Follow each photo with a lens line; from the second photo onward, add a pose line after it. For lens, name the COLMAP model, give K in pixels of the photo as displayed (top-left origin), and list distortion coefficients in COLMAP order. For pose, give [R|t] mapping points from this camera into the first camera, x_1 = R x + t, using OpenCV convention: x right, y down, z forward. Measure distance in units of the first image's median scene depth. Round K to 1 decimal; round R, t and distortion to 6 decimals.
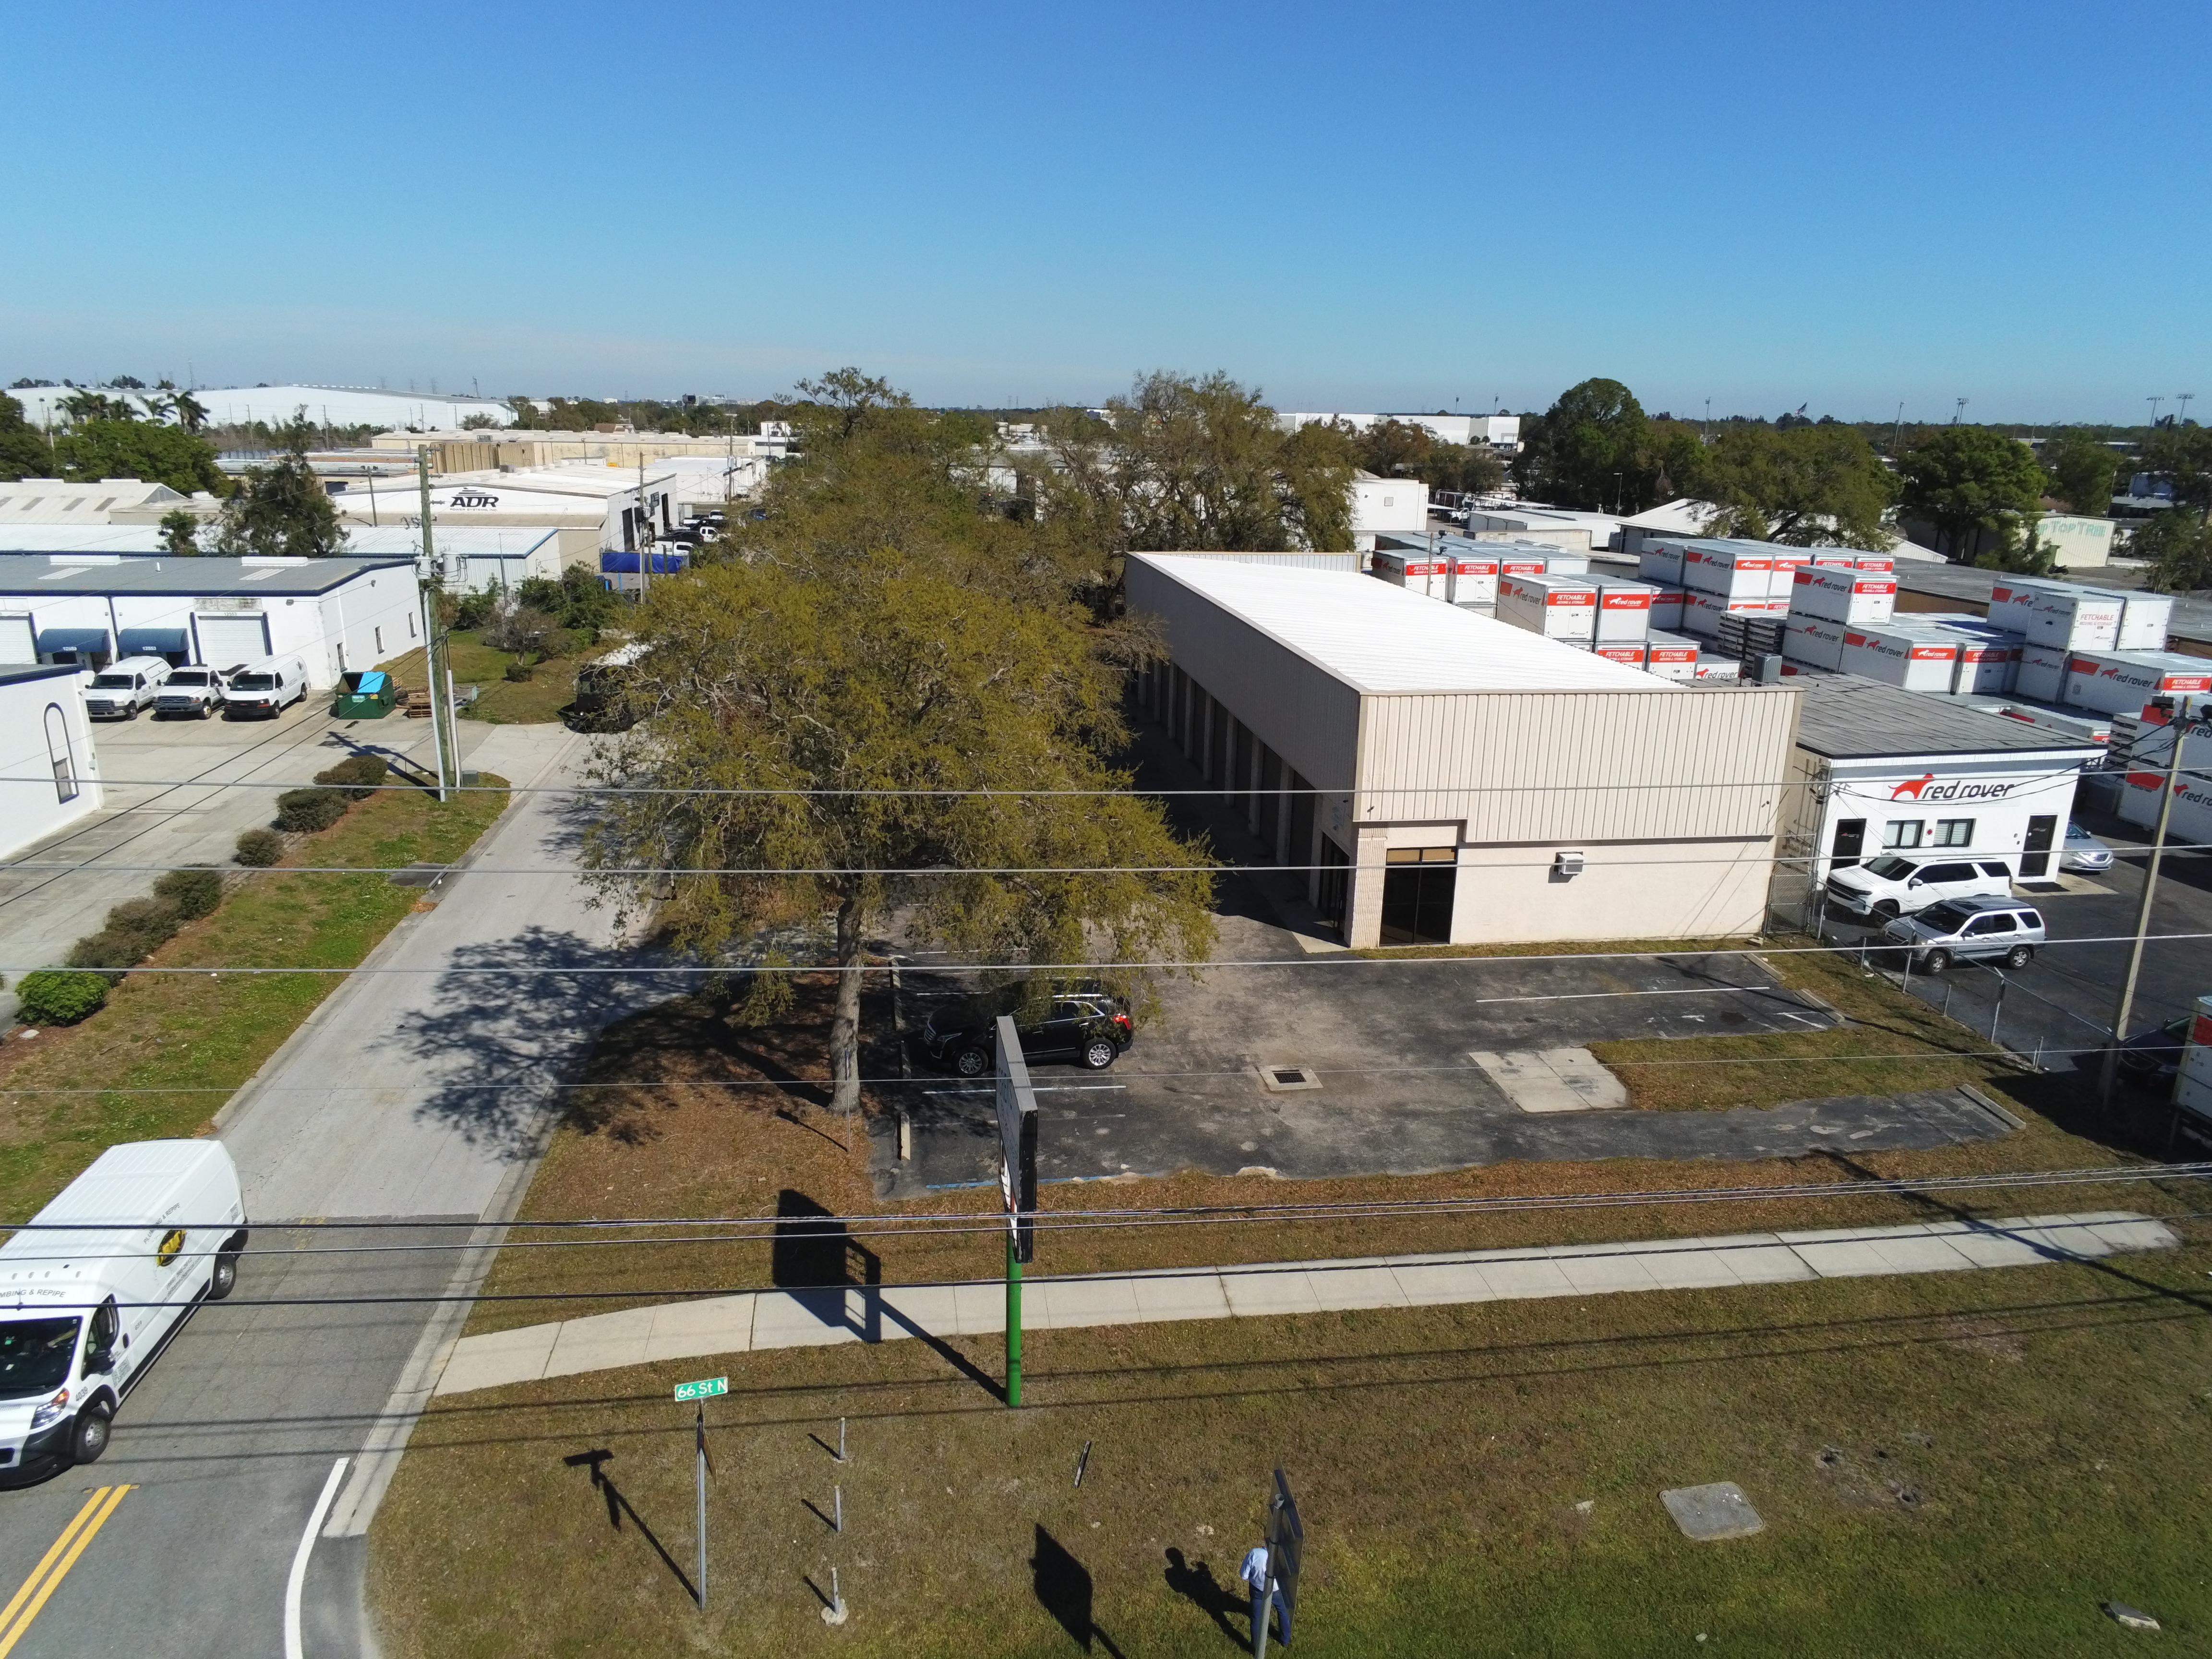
lens RADIAL K [[1446.6, 0, 1098.4], [0, 1446.6, 830.7], [0, 0, 1]] dist [-0.001952, 0.001829]
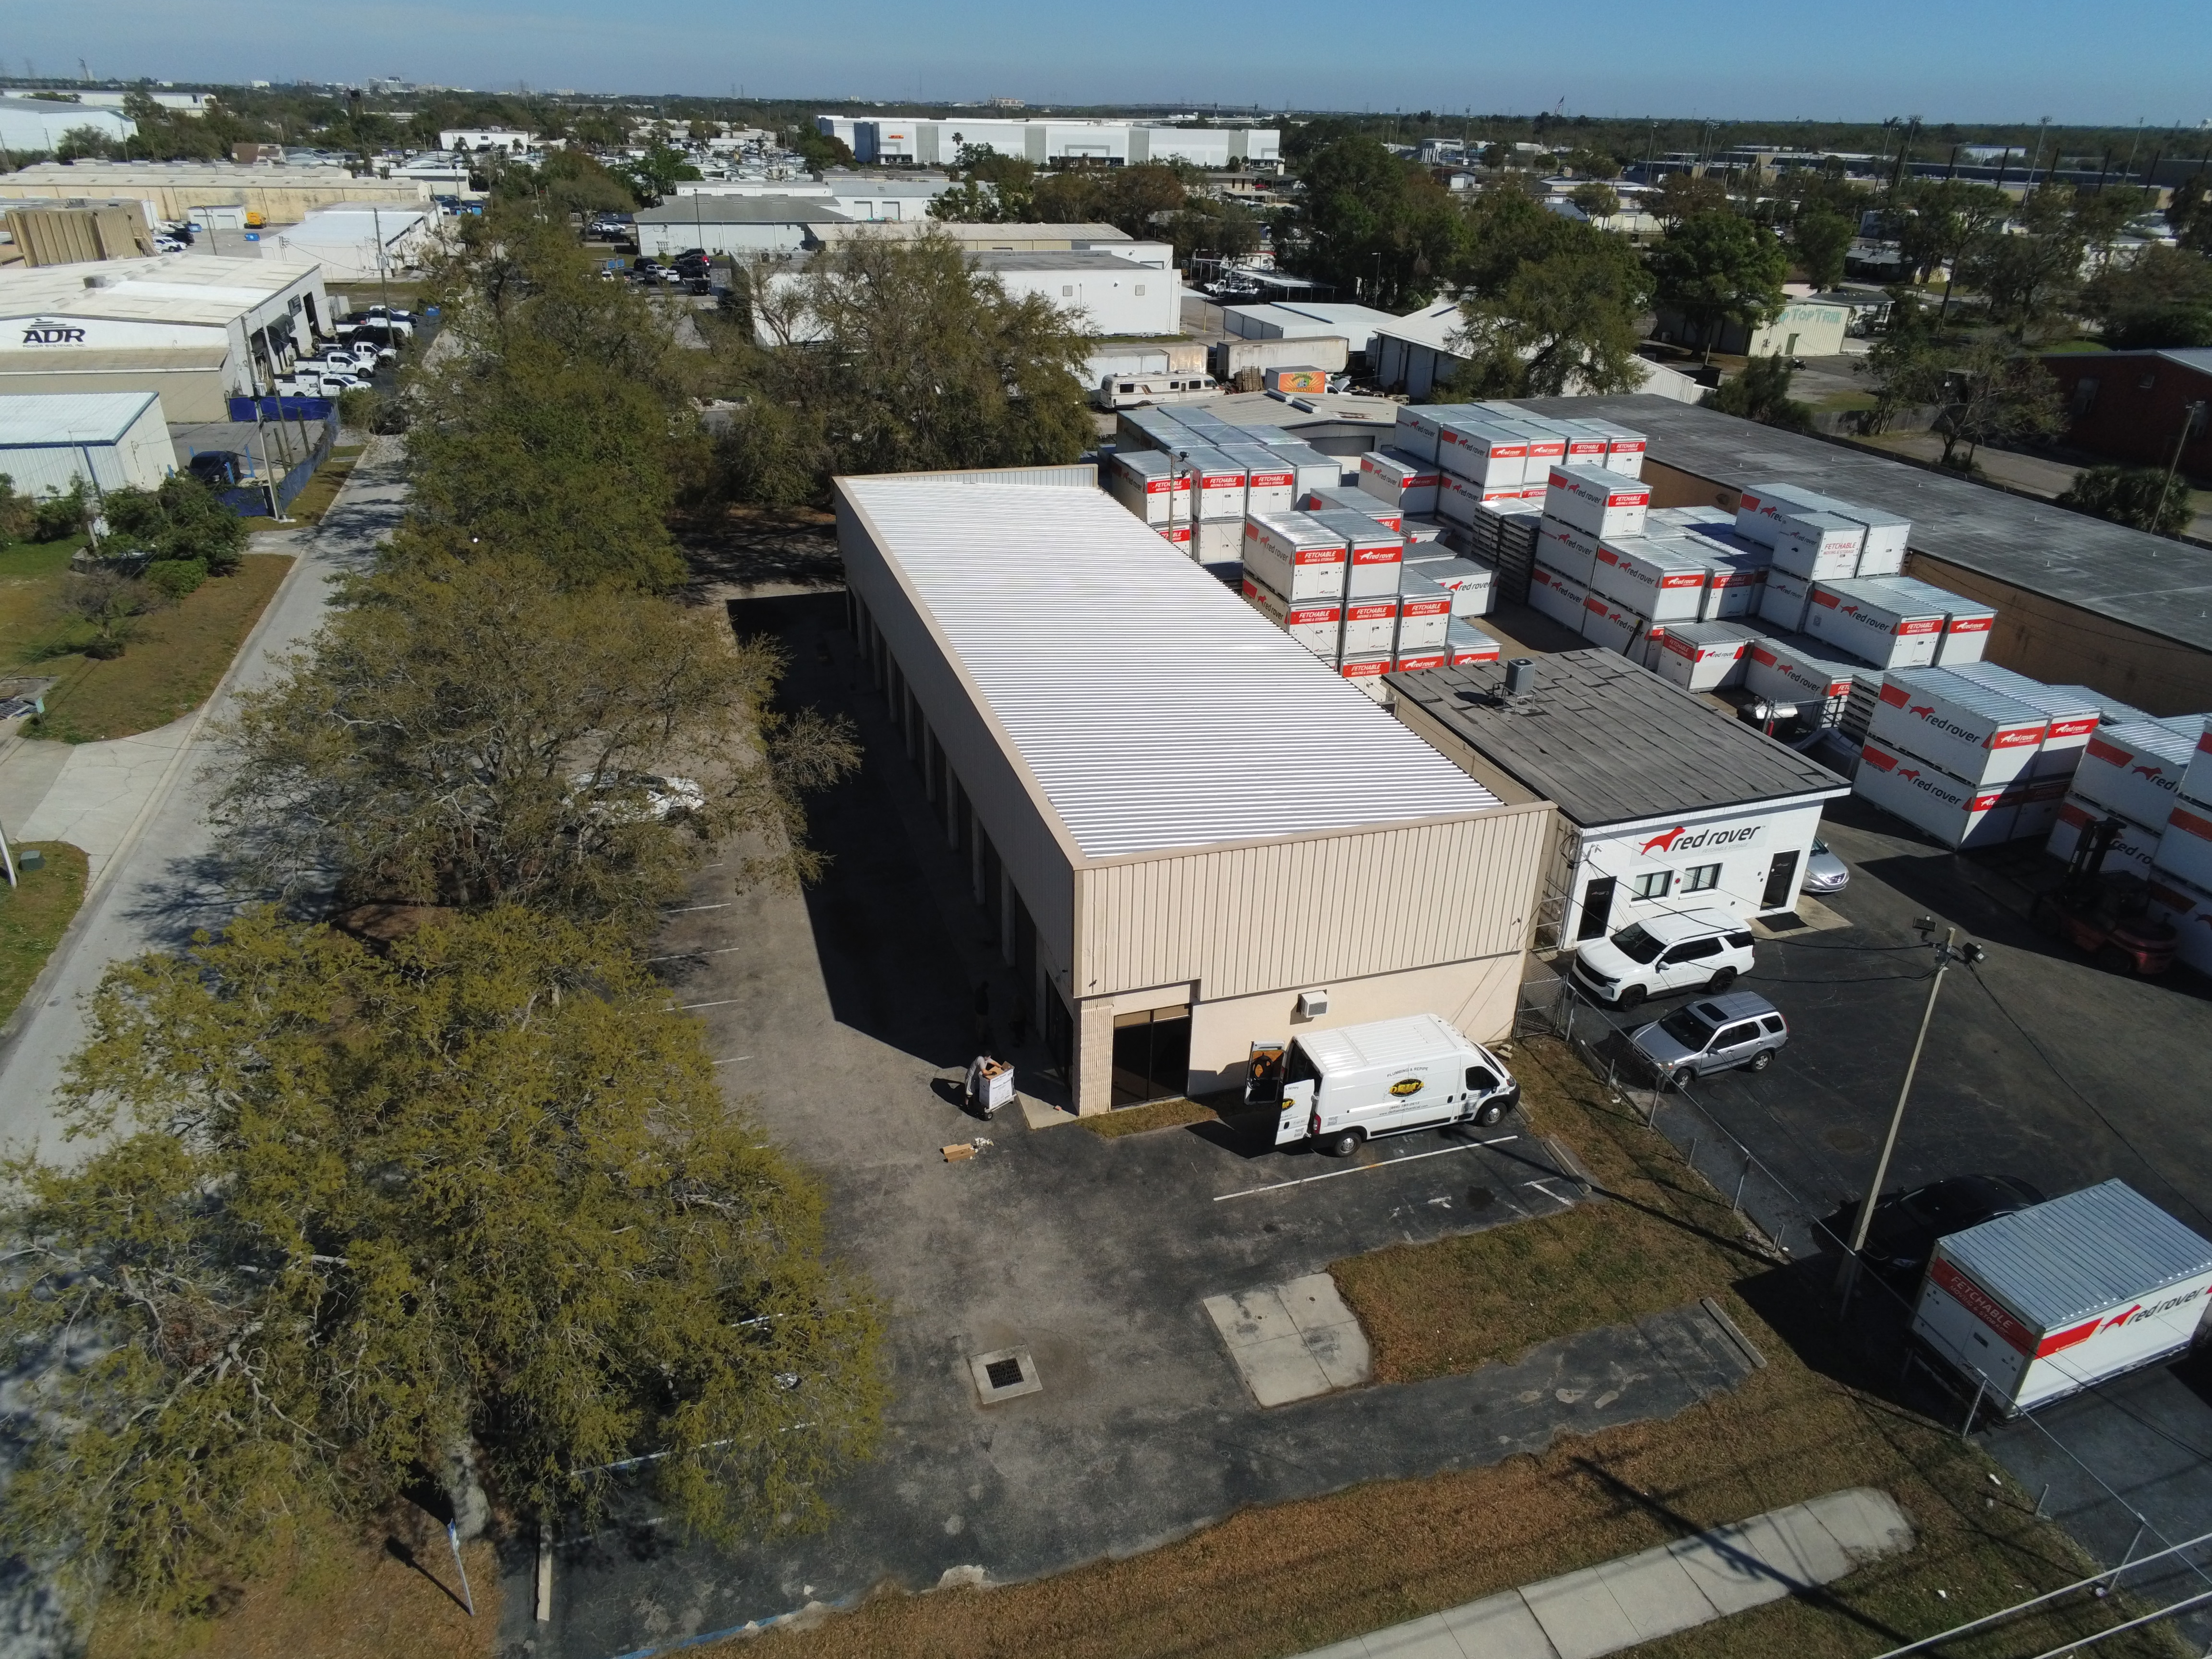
lens RADIAL K [[1446.6, 0, 1105.7], [0, 1446.6, 829.9], [0, 0, 1]] dist [-0.001952, 0.001829]
pose [[0.986491, -0.071273, 0.147499, 0.061826], [0.042430, 0.980834, 0.190170, -0.233511], [-0.158226, -0.181343, 0.970608, 0.135757]]
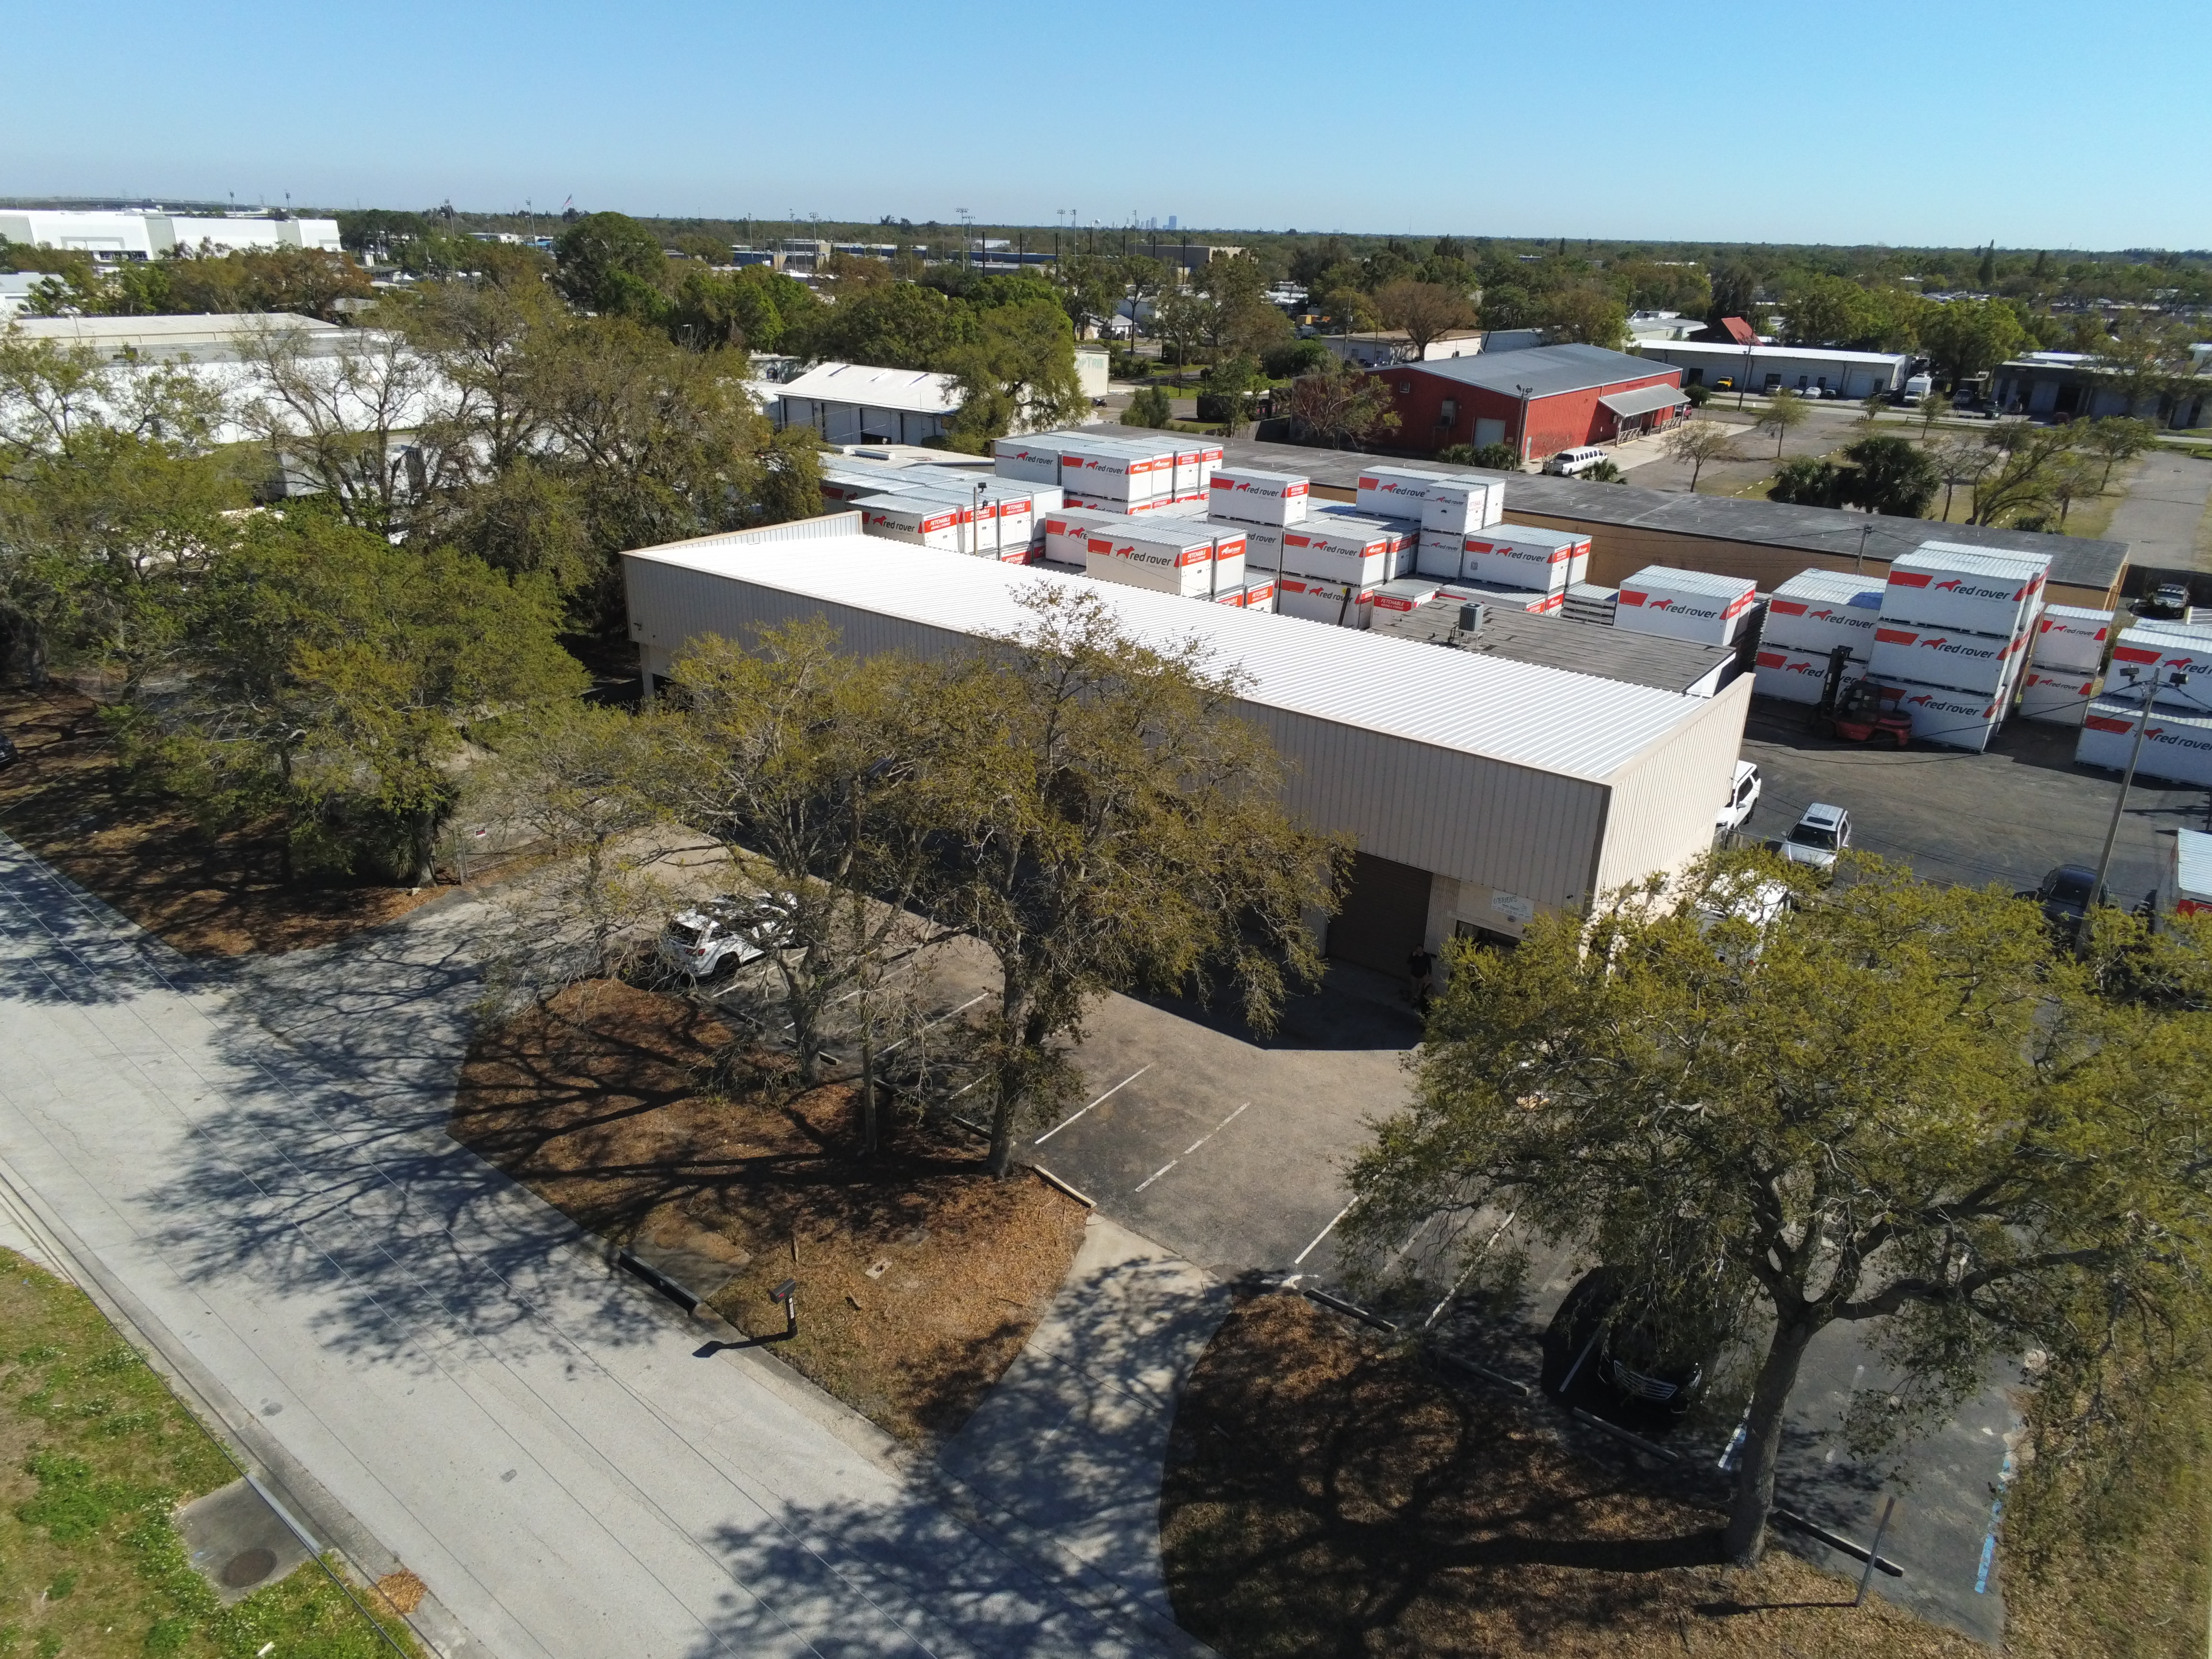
lens RADIAL K [[1446.6, 0, 1115.7], [0, 1446.6, 814.6], [0, 0, 1]] dist [-0.001952, 0.001829]
pose [[0.704146, -0.265221, 0.658663, -0.535943], [0.183298, 0.964076, 0.192246, -0.259415], [-0.685989, -0.014637, 0.727465, 0.458663]]
